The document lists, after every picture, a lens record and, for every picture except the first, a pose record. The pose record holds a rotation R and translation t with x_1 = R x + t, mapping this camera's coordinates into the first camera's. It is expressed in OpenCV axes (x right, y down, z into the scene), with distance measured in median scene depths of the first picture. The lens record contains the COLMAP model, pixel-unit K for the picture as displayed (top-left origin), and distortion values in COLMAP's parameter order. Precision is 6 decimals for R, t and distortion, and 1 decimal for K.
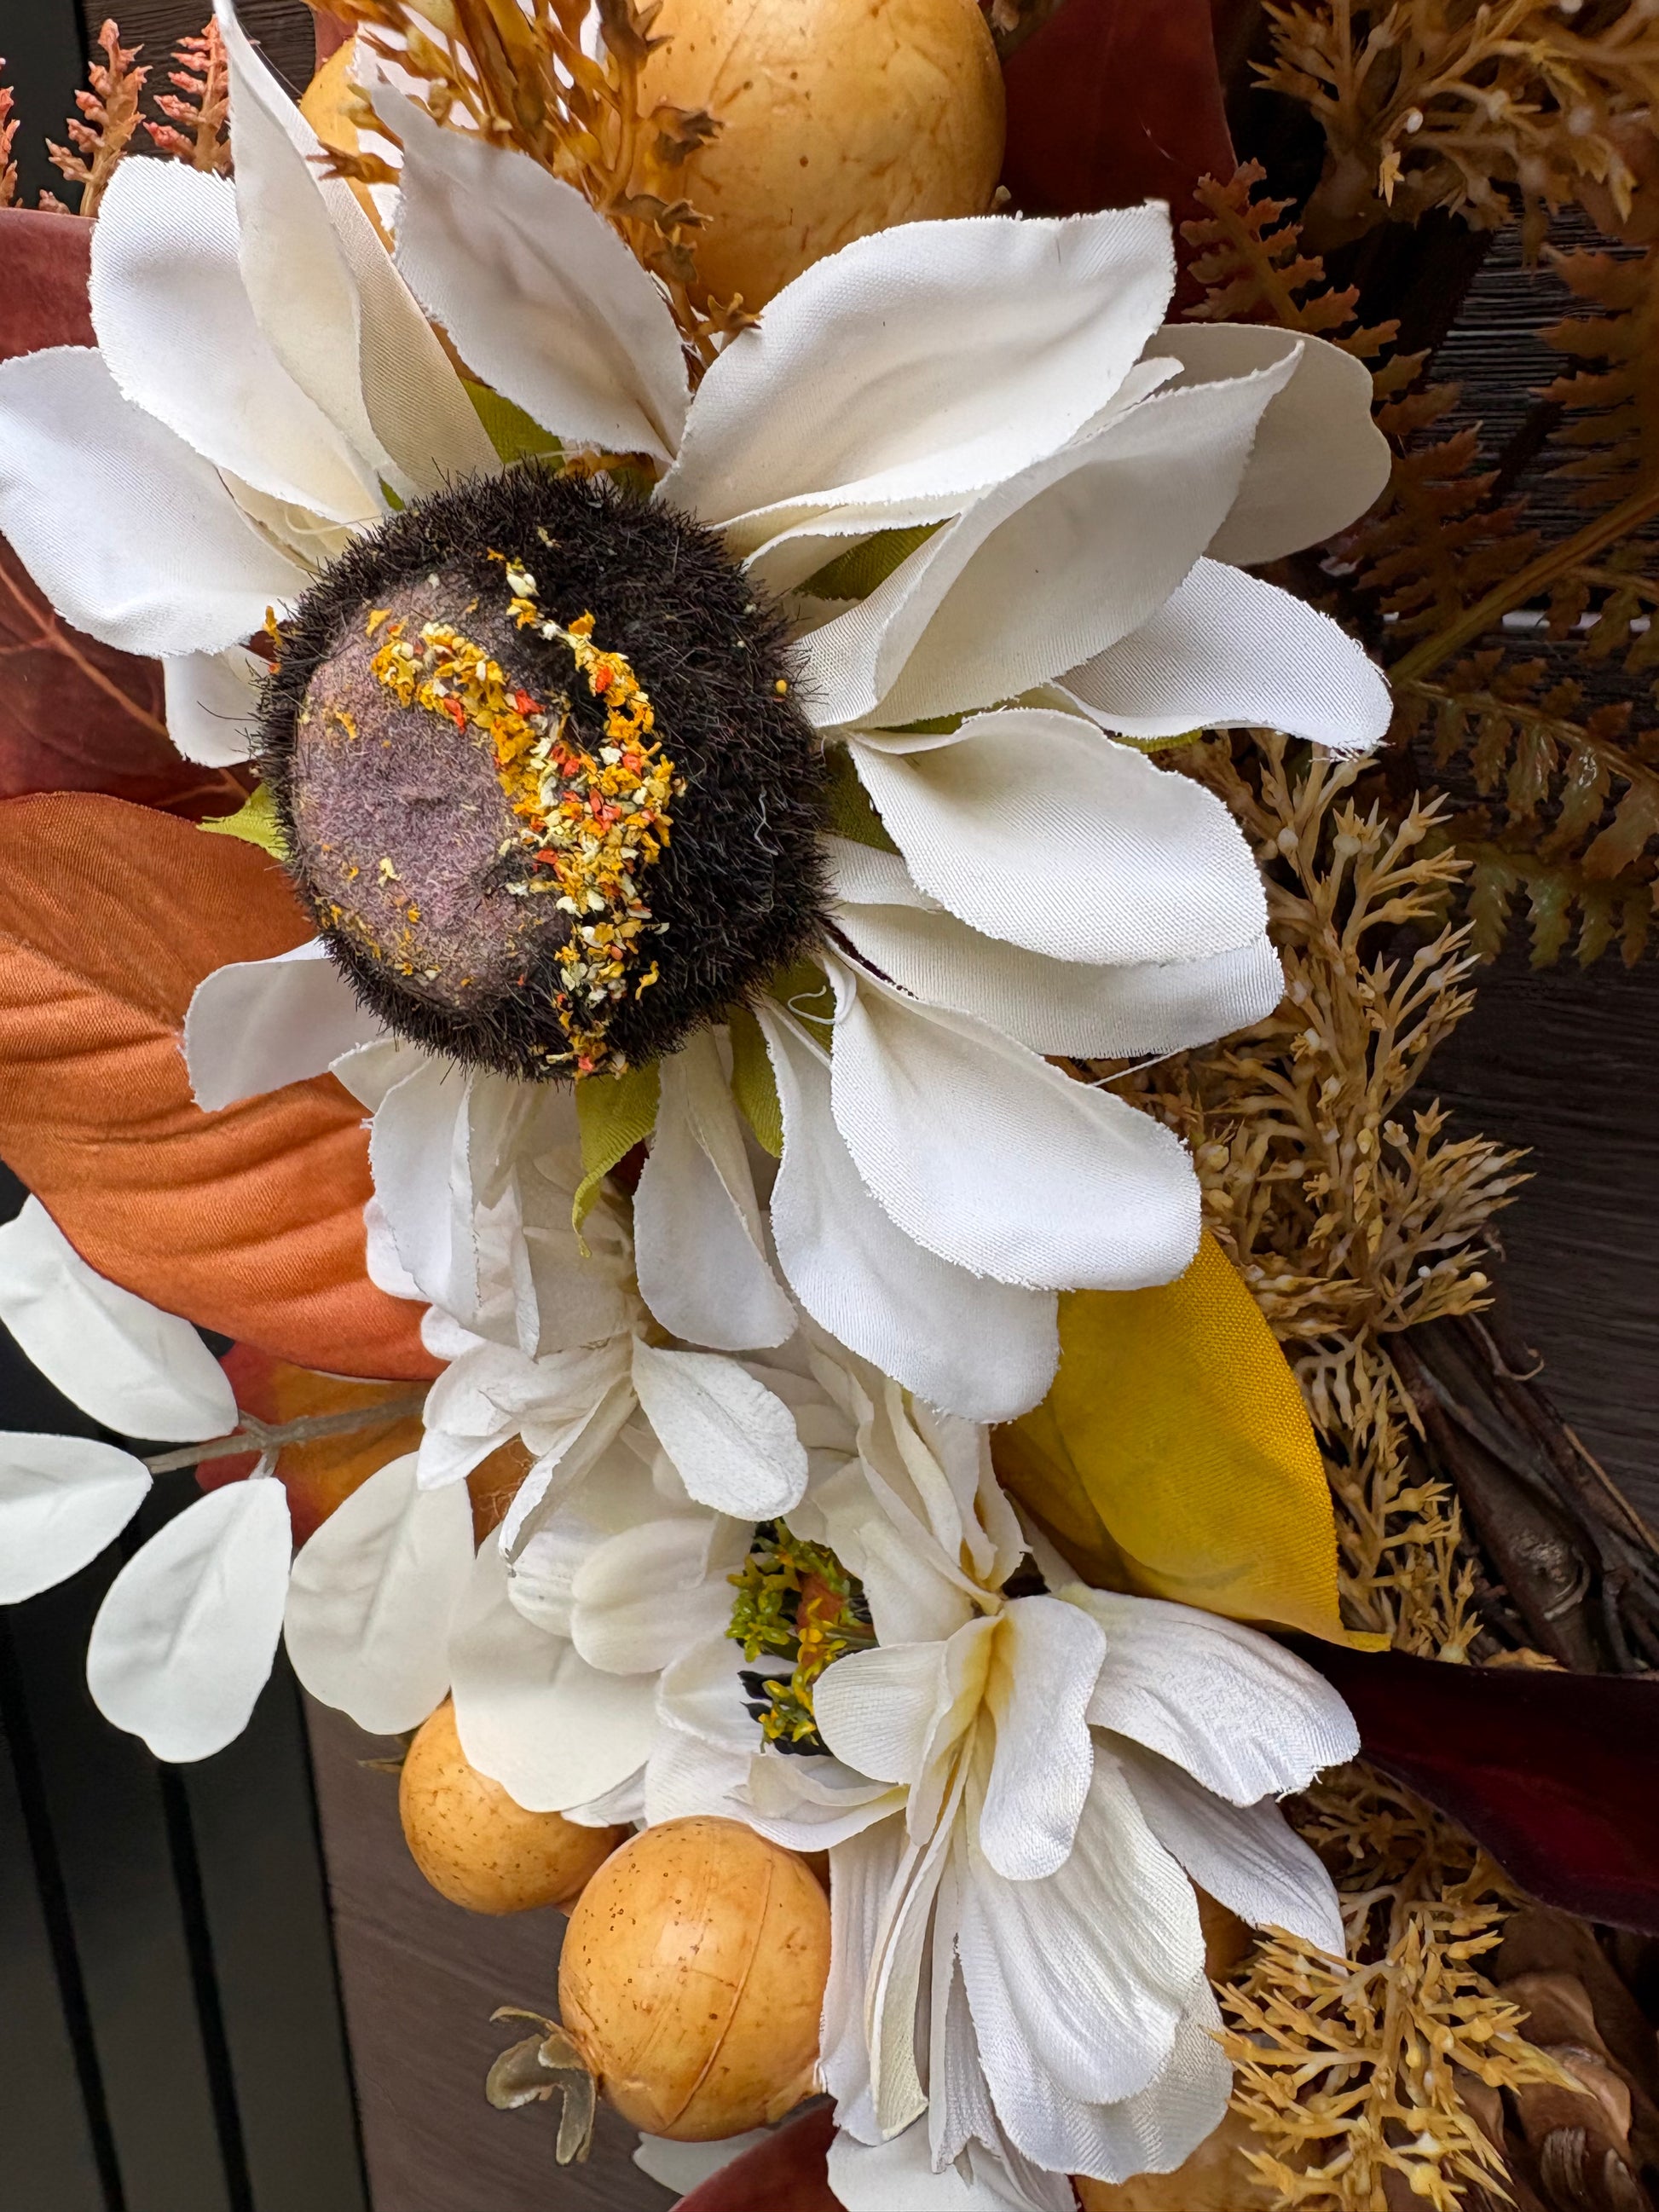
lens RADIAL K [[1700.4, 0, 828.0], [0, 1700.4, 980.4], [0, 0, 1]] dist [0.004523, -0.000452]
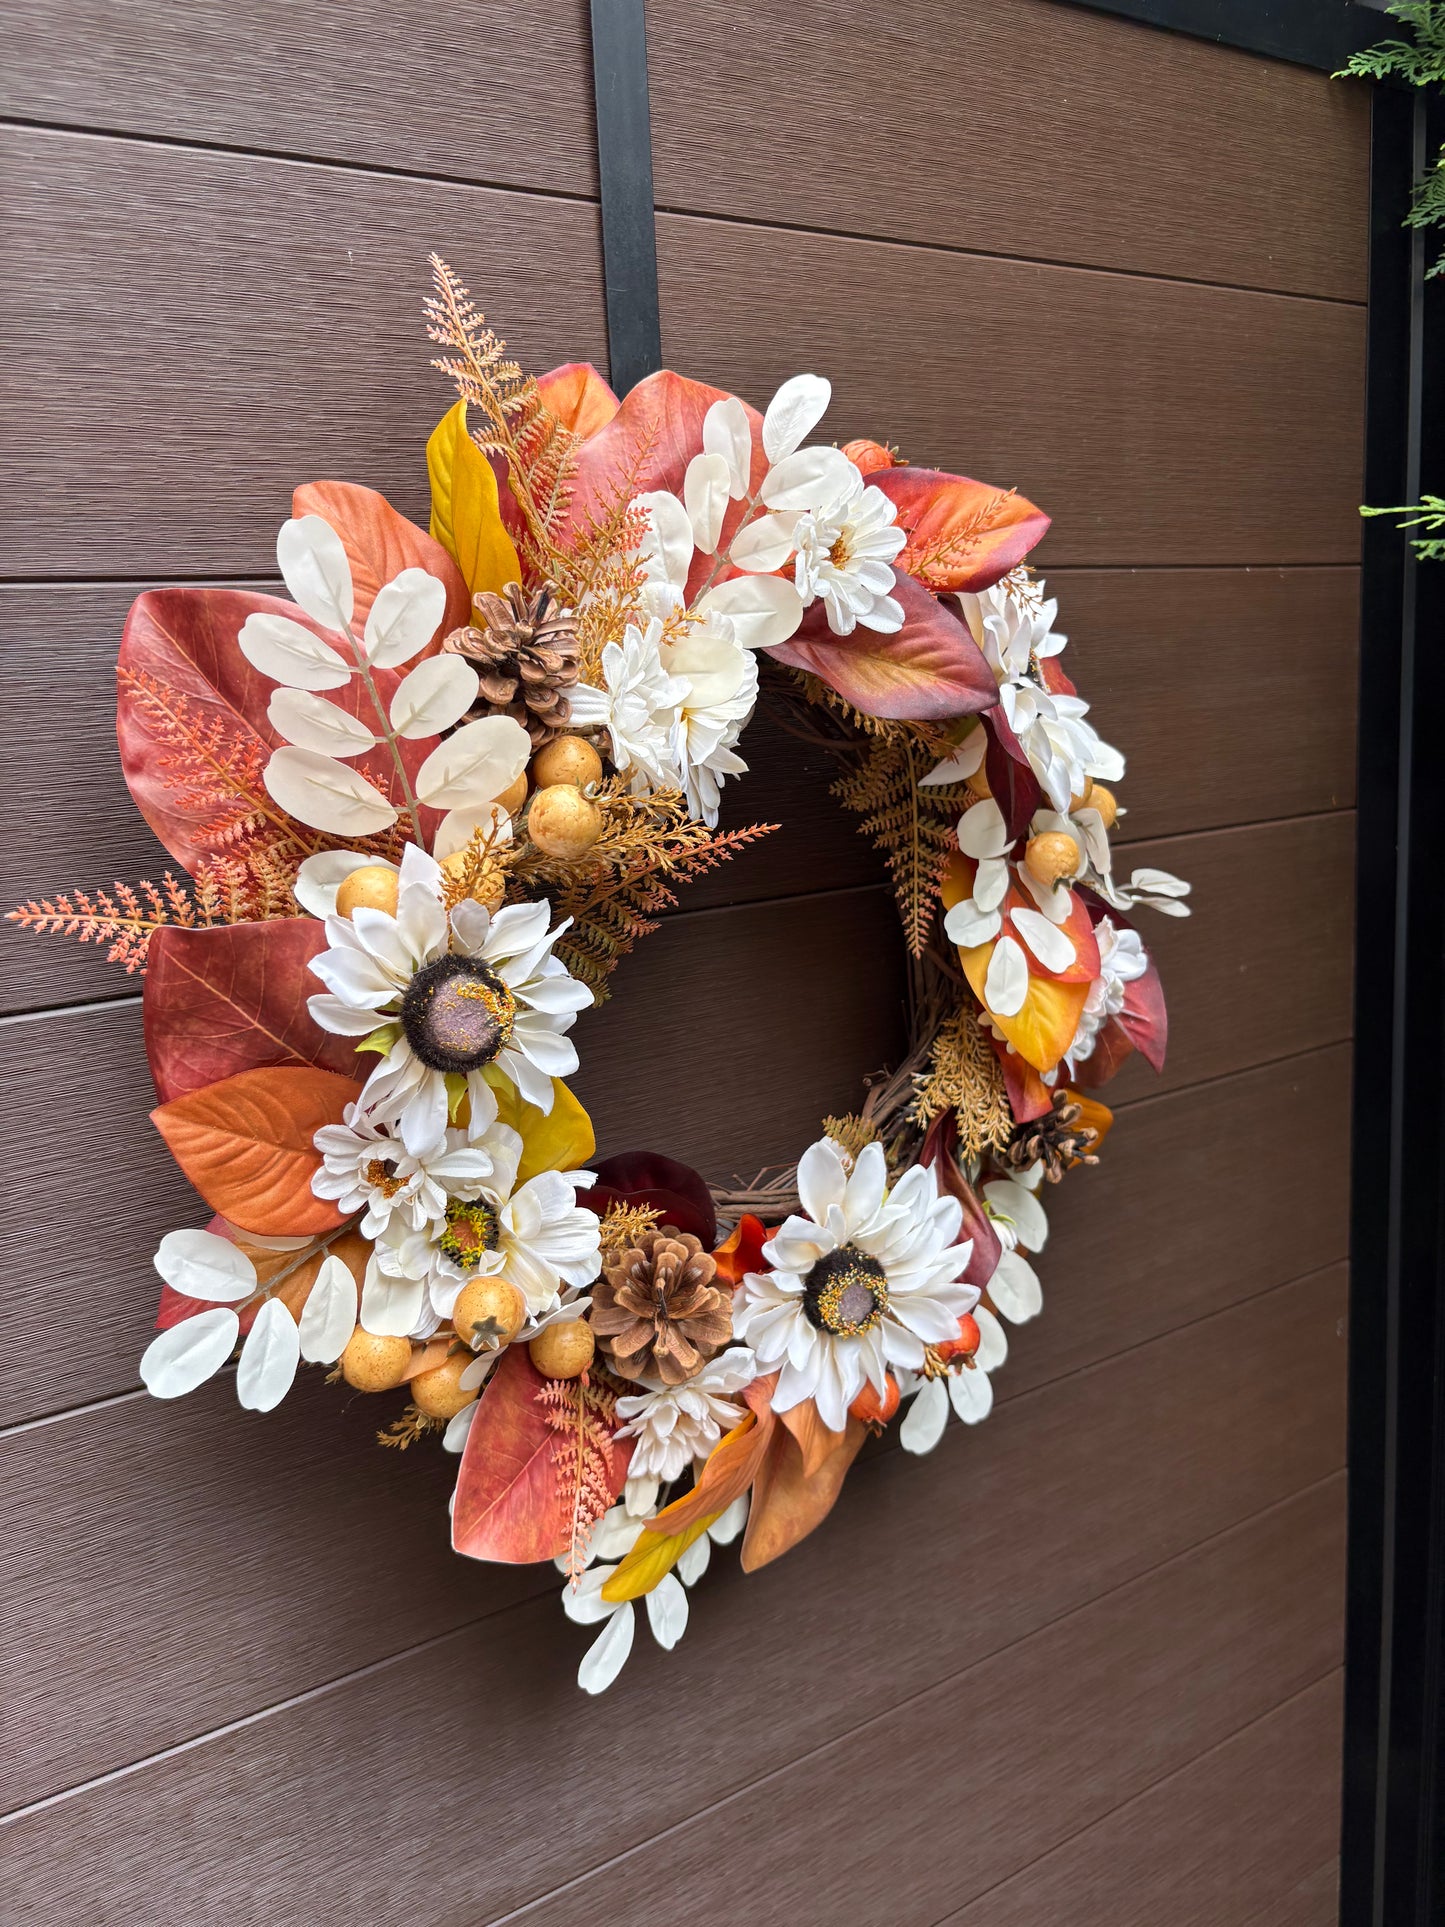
lens RADIAL K [[1503.5, 0, 727.9], [0, 1503.5, 958.4], [0, 0, 1]] dist [0.012037, -0.005081]
pose [[0.521696, -0.171144, 0.835789, -3.263881], [0.328604, 0.944395, -0.011731, 0.040787], [-0.787307, 0.280764, 0.548926, -2.003165]]
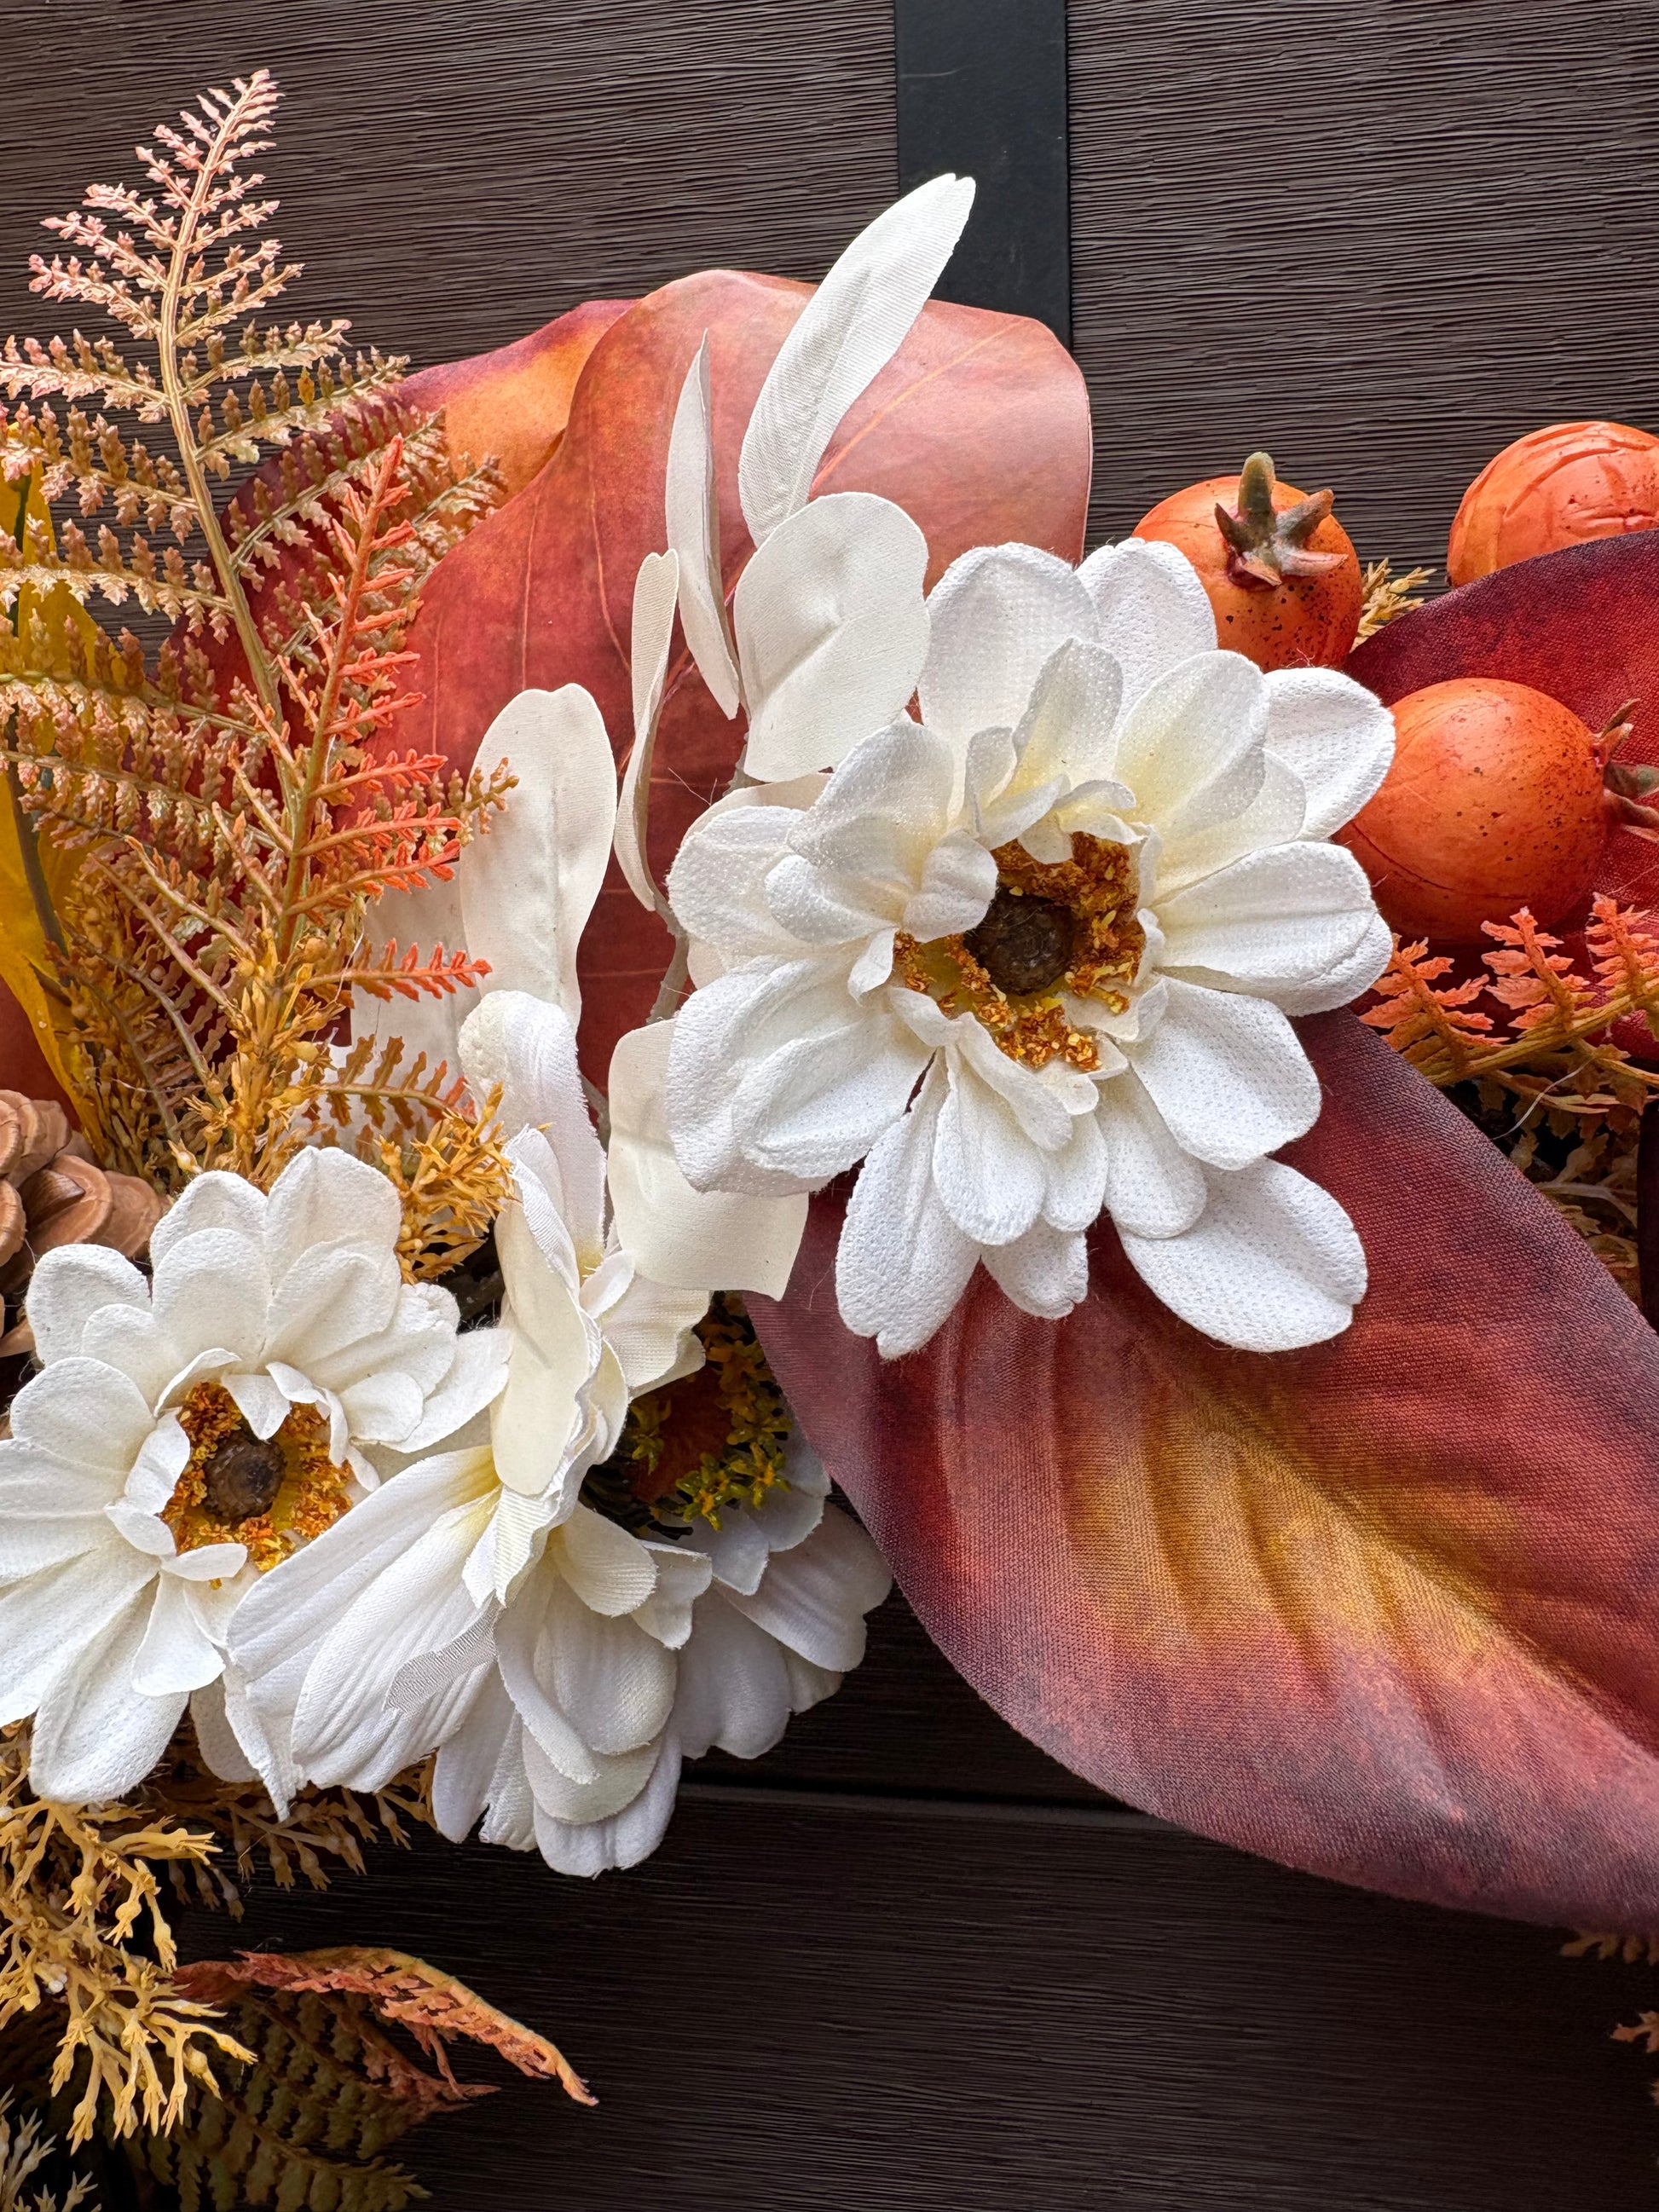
lens RADIAL K [[1762.8, 0, 818.0], [0, 1762.8, 944.5], [0, 0, 1]] dist [0.003519, -0.001298]
pose [[0.963959, -0.030593, 0.264287, 0.698537], [0.103440, 0.958308, -0.266358, -0.802287], [-0.245120, 0.284096, 0.926934, -1.112438]]
